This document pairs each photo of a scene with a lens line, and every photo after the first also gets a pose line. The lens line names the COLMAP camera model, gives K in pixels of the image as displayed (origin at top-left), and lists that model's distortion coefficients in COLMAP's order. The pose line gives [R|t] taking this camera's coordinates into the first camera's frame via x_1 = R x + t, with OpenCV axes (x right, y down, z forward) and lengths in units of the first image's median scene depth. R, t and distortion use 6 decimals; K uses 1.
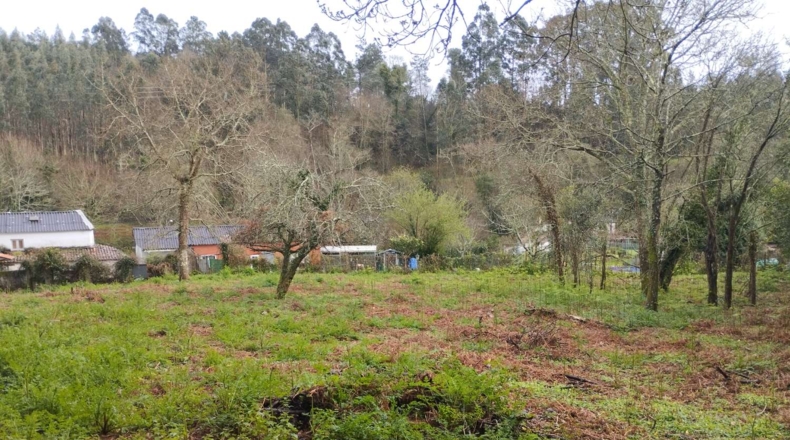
lens RADIAL K [[653.4, 0, 404.0], [0, 653.4, 298.3], [0, 0, 1]] dist [0.079240, -0.098117]
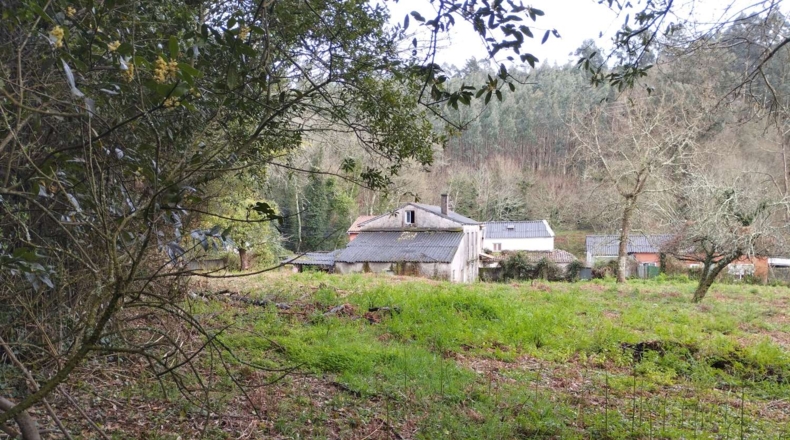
lens RADIAL K [[646.2, 0, 395.5], [0, 646.2, 298.8], [0, 0, 1]] dist [0.066918, -0.077283]
pose [[0.778238, 0.084403, -0.622272, 0.066674], [-0.089291, 0.995731, 0.023387, 0.008493], [0.621589, 0.037363, 0.782452, -0.127371]]
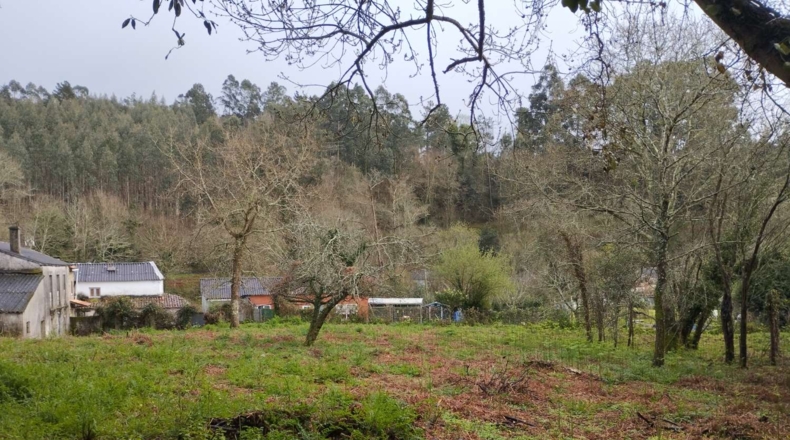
lens RADIAL K [[653.4, 0, 404.0], [0, 653.4, 298.3], [0, 0, 1]] dist [0.079240, -0.098117]
pose [[0.994689, 0.017556, -0.101416, 0.046853], [-0.025648, 0.996541, -0.079047, 0.002162], [0.099677, 0.081228, 0.991699, -0.038971]]
